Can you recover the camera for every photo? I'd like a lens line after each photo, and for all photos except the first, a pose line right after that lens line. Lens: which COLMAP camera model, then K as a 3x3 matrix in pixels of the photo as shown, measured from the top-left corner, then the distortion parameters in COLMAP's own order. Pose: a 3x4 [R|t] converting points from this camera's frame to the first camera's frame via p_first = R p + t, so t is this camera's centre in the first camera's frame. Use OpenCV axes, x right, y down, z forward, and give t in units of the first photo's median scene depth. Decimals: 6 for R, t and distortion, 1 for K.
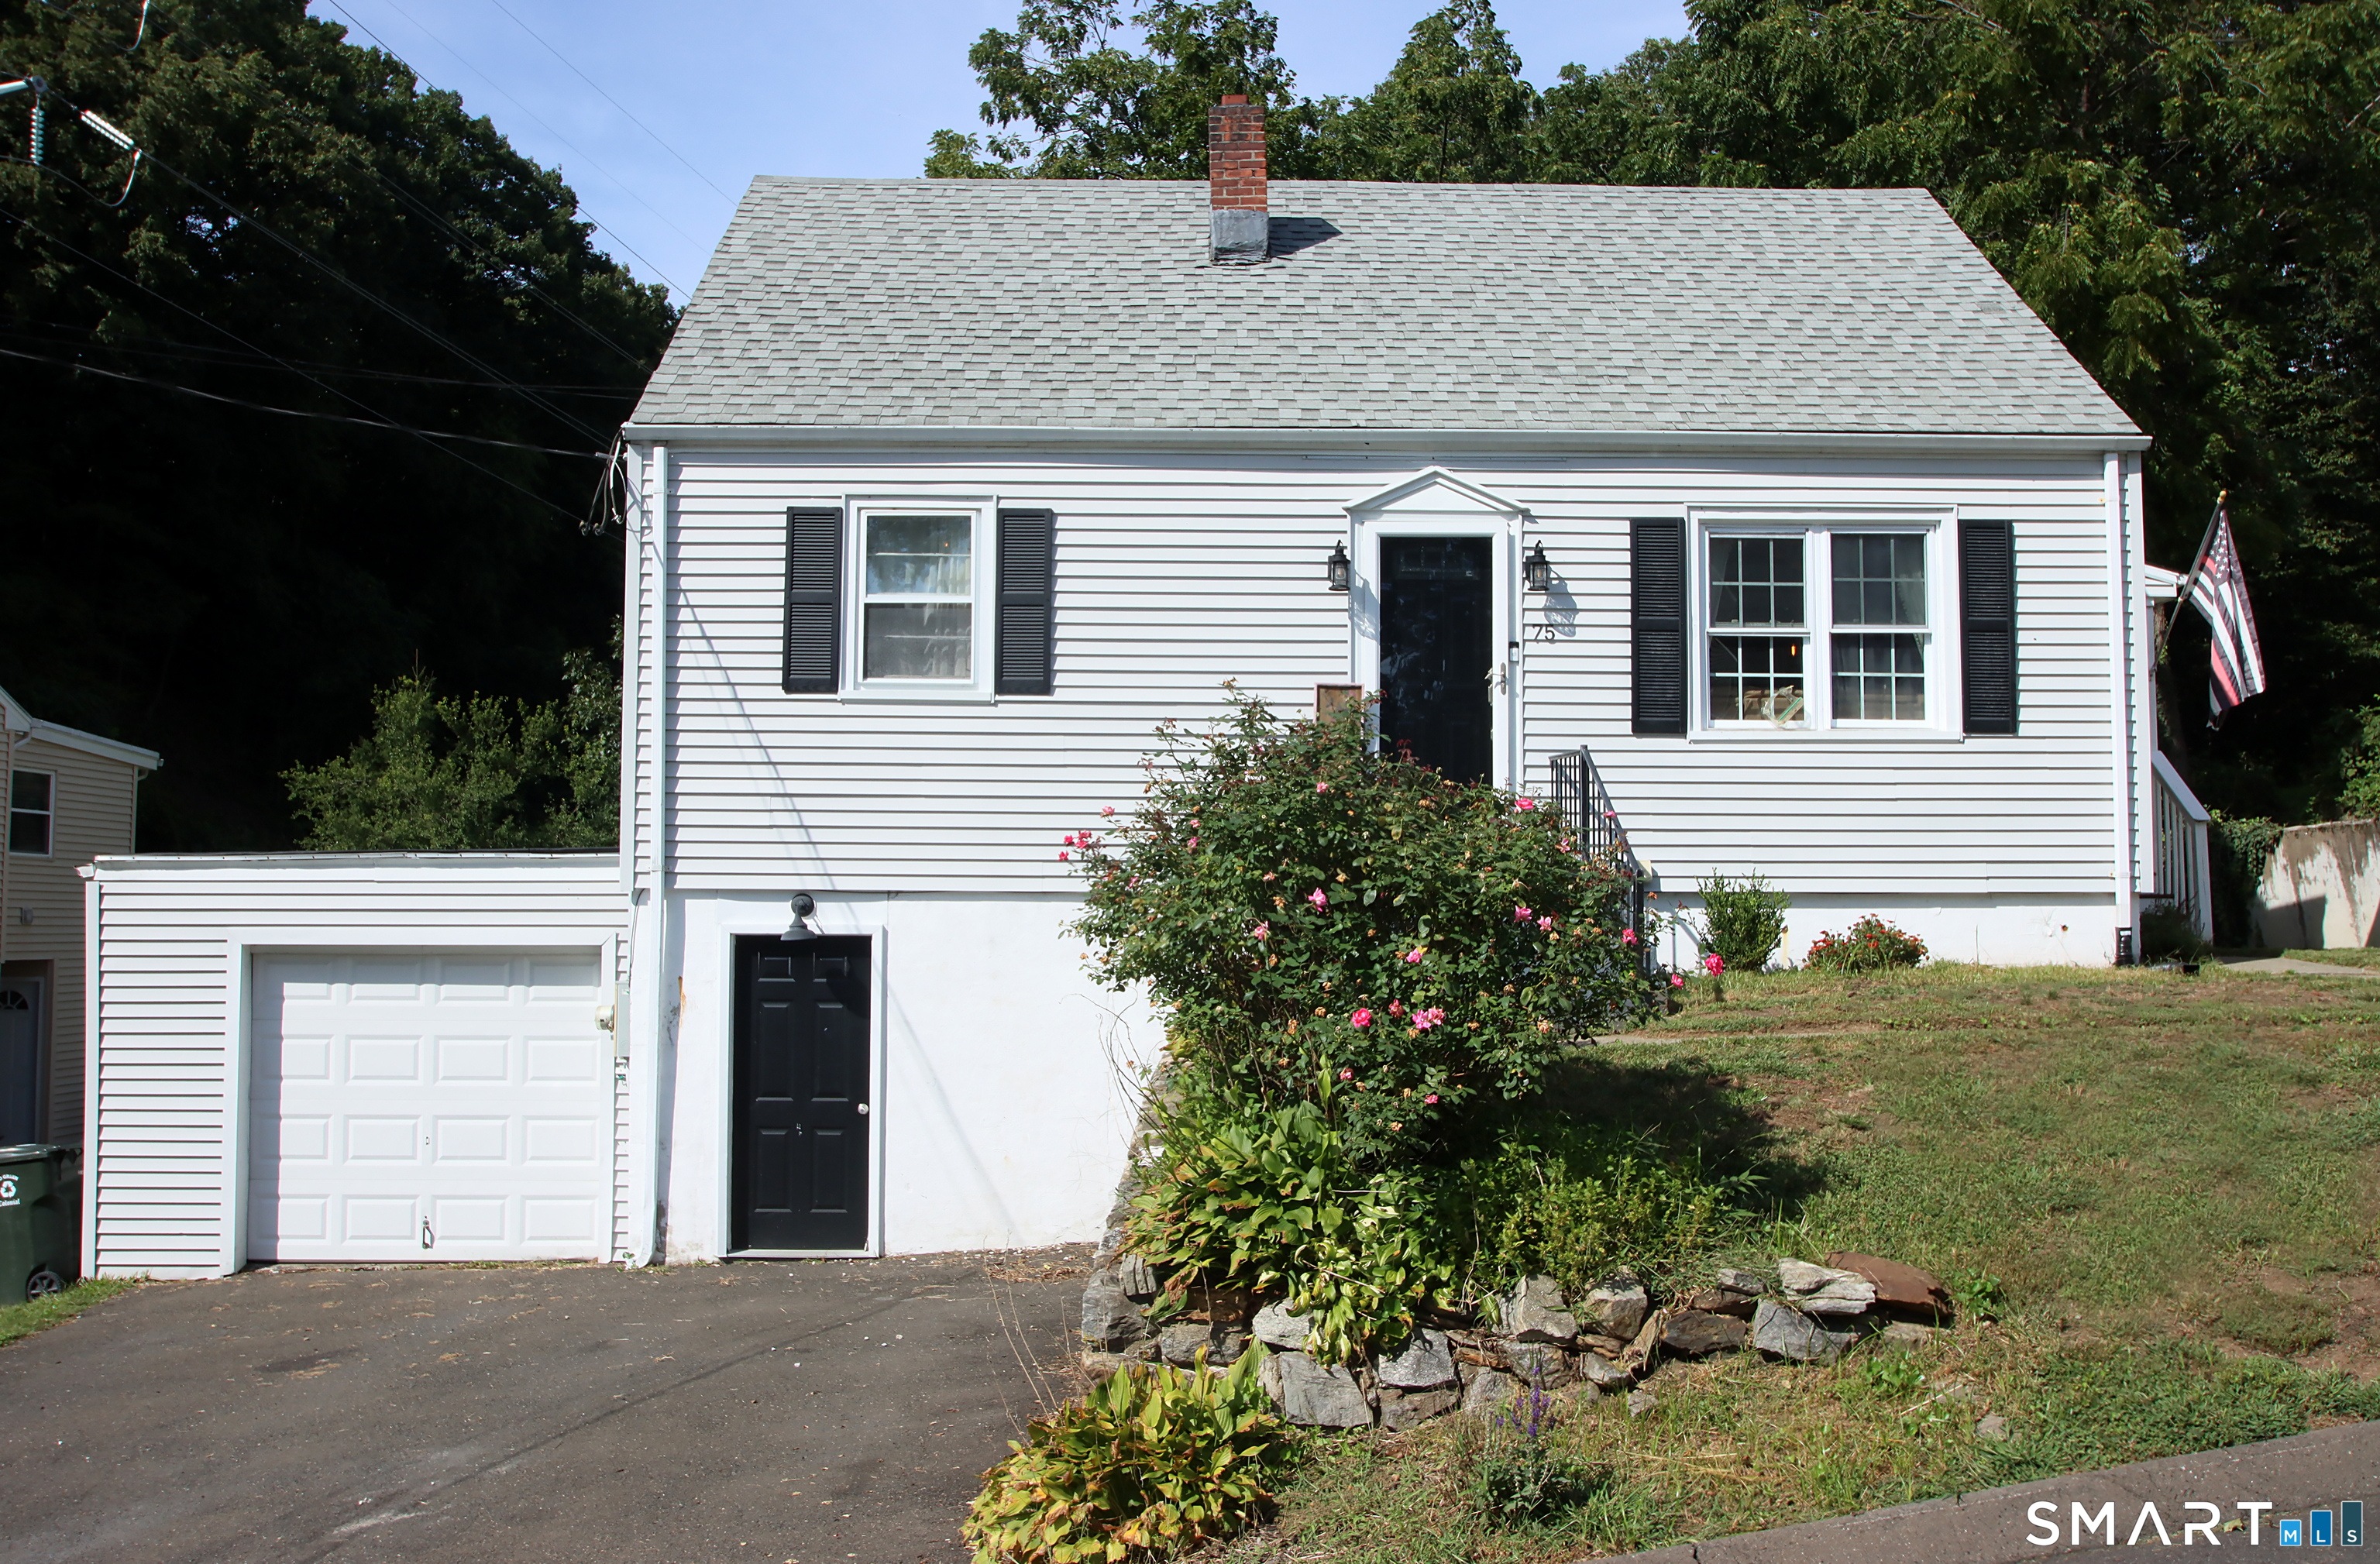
lens RADIAL K [[2115.5, 0, 1190.0], [0, 2115.5, 782.0], [0, 0, 1]] dist [-0.035345, 0.000654]
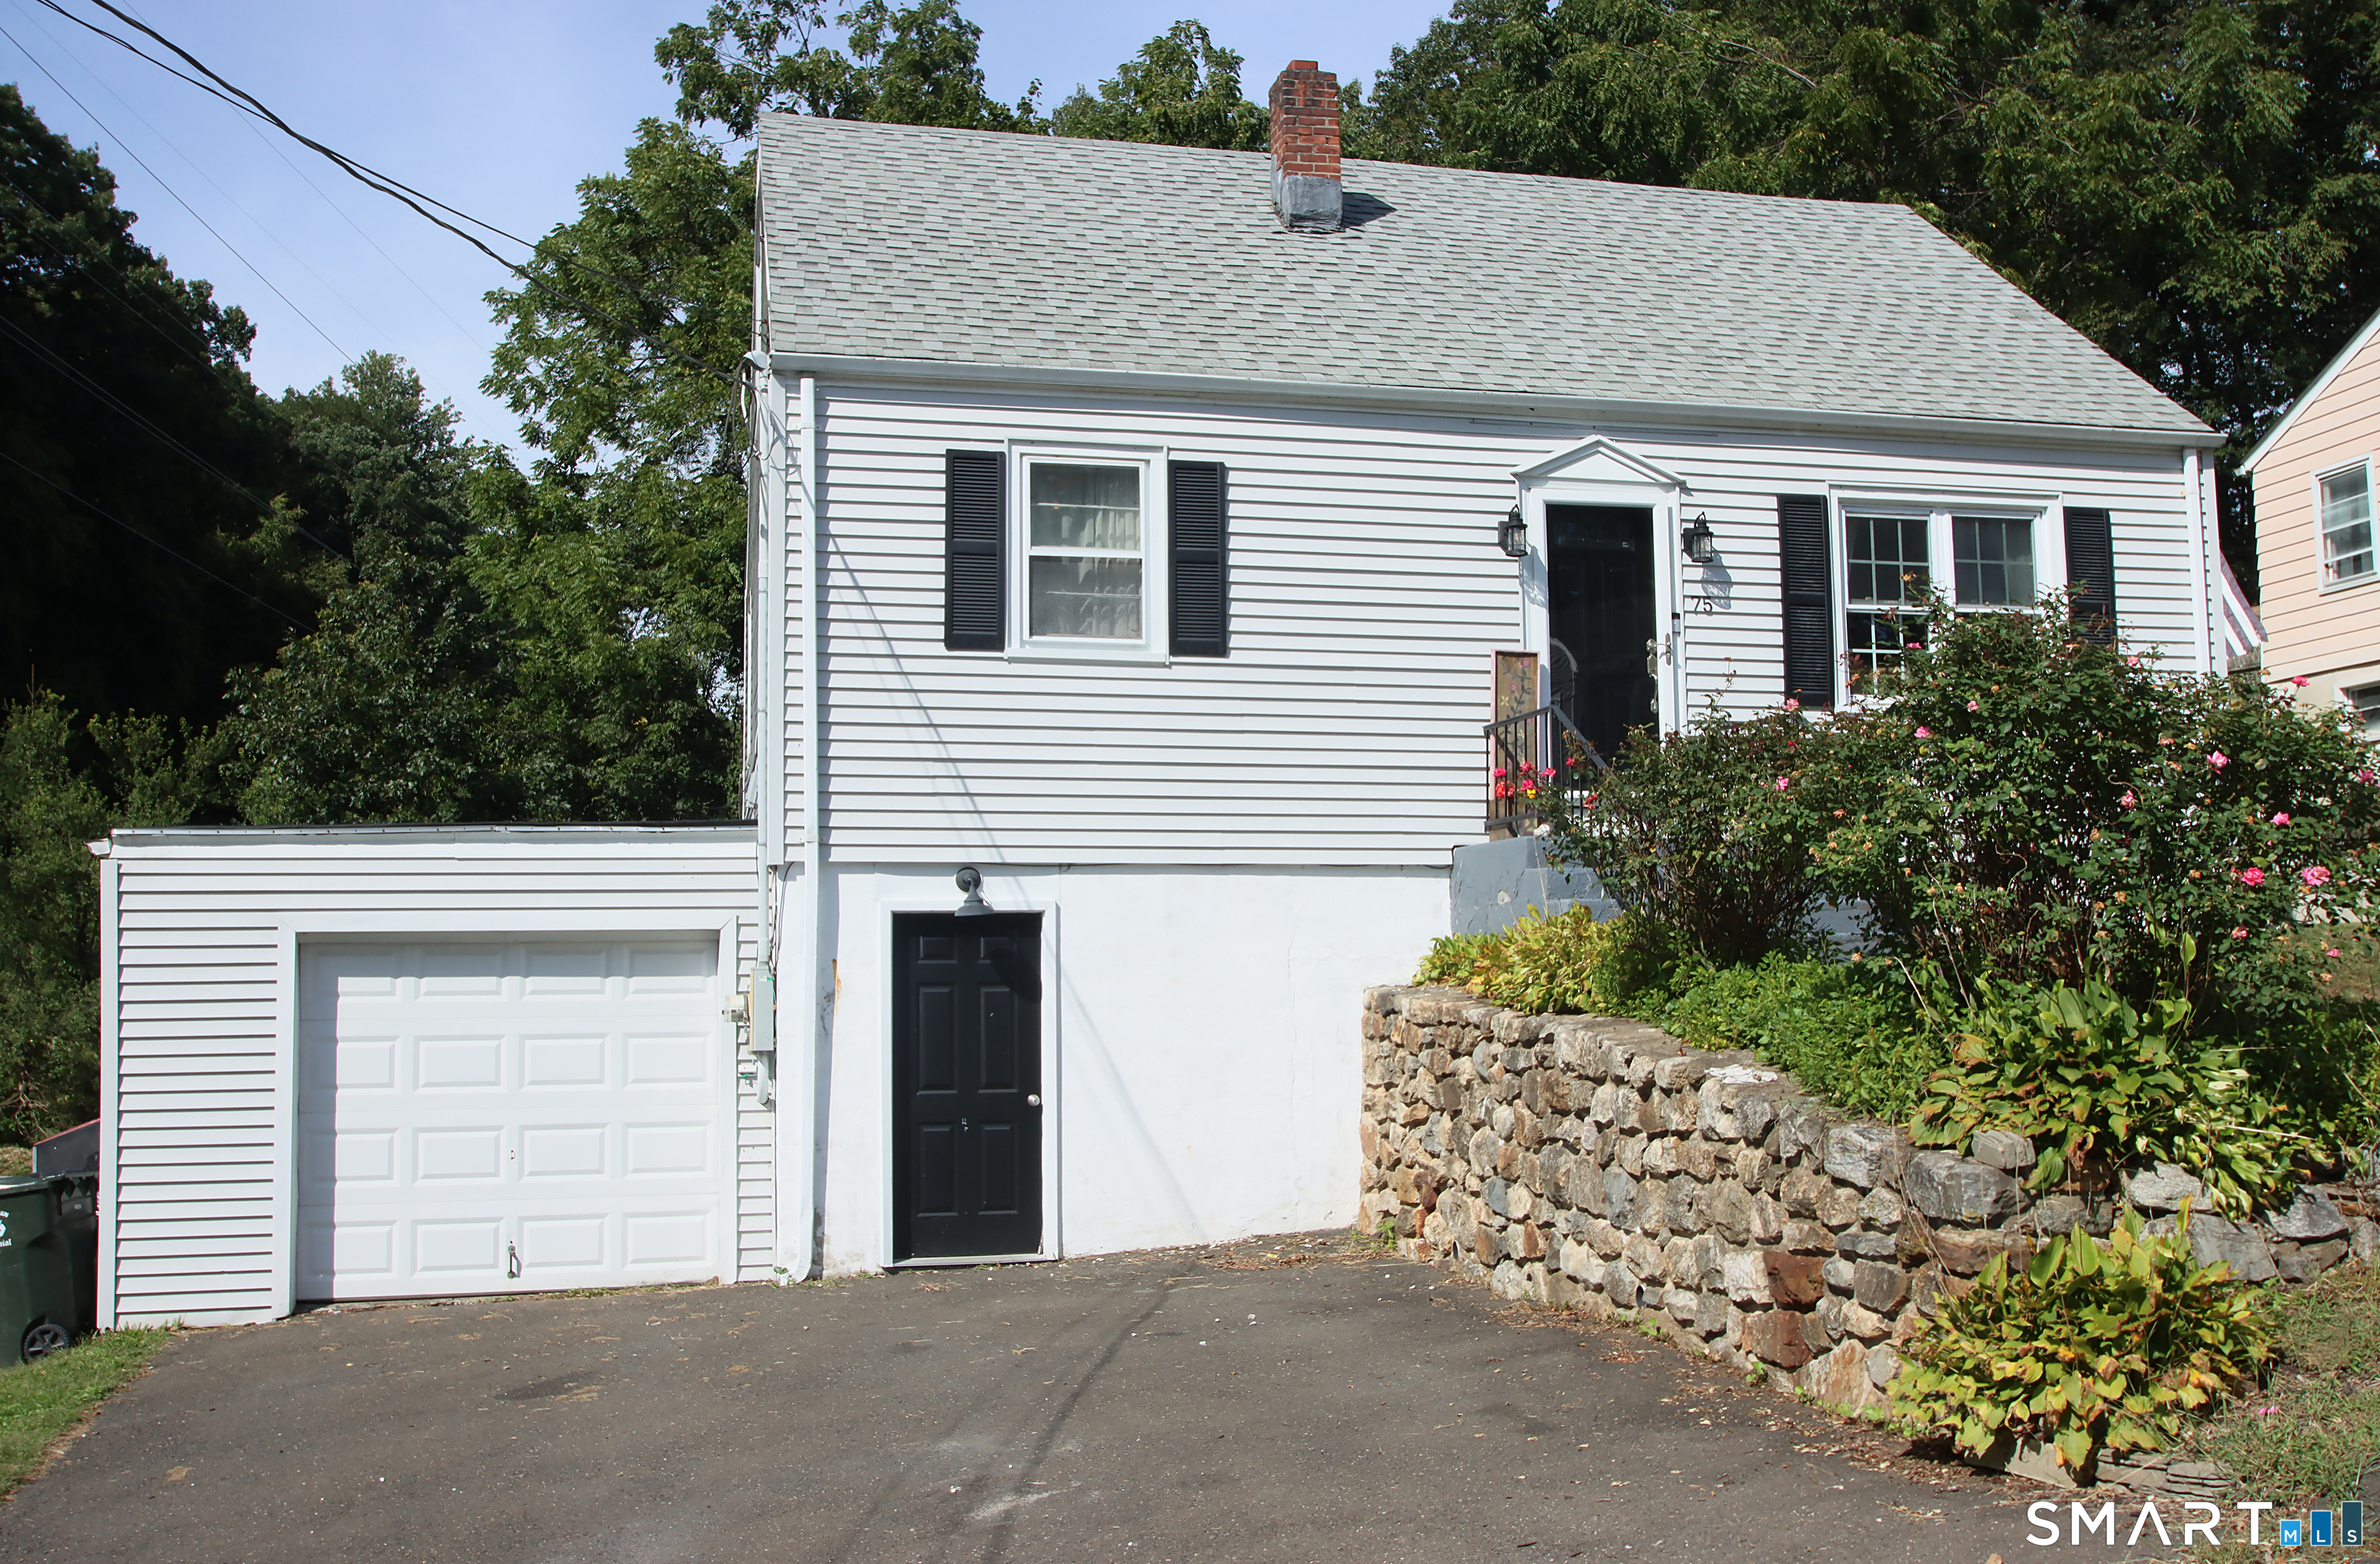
lens RADIAL K [[2185.8, 0, 1190.0], [0, 2185.8, 782.0], [0, 0, 1]] dist [-0.031397, -0.000572]
pose [[0.975709, 0.005468, 0.219003, -0.294033], [0.001236, 0.999535, -0.030462, 0.044297], [-0.219068, 0.029993, 0.975249, 0.049075]]
